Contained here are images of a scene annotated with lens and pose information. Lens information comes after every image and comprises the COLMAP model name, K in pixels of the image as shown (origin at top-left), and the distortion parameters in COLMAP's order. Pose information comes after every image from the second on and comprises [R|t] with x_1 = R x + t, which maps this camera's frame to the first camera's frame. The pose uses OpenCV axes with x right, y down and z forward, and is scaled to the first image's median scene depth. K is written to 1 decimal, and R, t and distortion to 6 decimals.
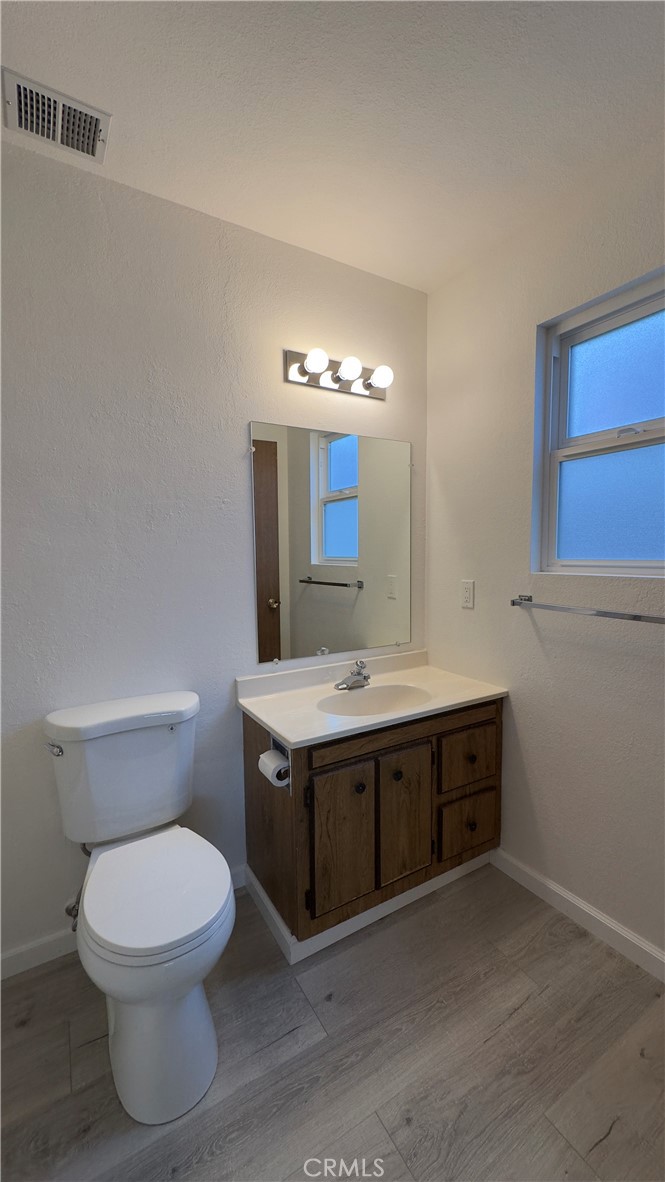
lens RADIAL K [[470.6, 0, 334.6], [0, 470.6, 588.1], [0, 0, 1]] dist [-0.005769, 0.001032]
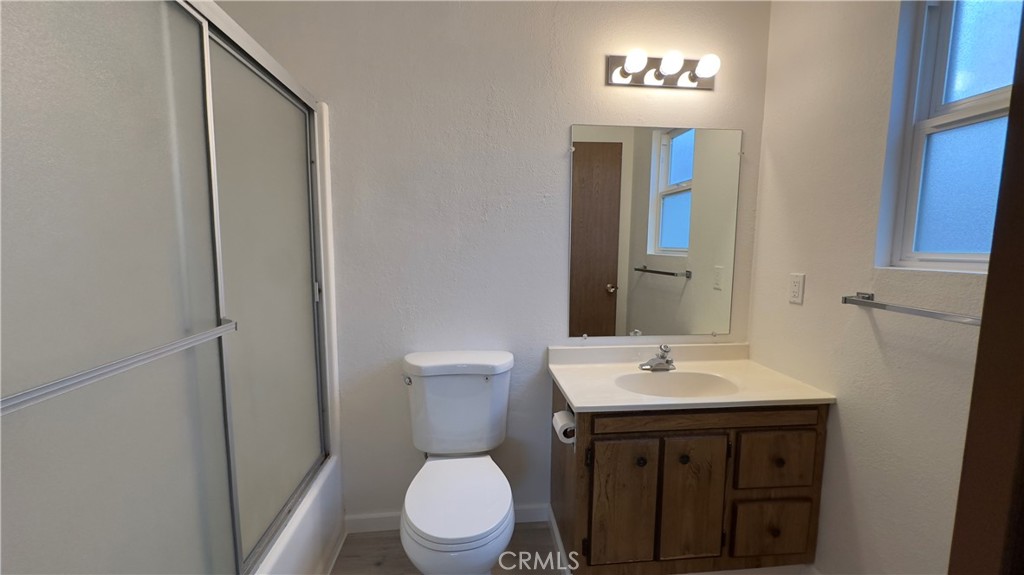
lens RADIAL K [[407.7, 0, 517.3], [0, 407.7, 286.1], [0, 0, 1]] dist [-0.005769, 0.001032]
pose [[0.903427, 0.059448, -0.424601, 0.142965], [-0.049509, 0.998181, 0.034413, 0.009210], [0.425875, -0.010068, 0.904726, 0.042884]]
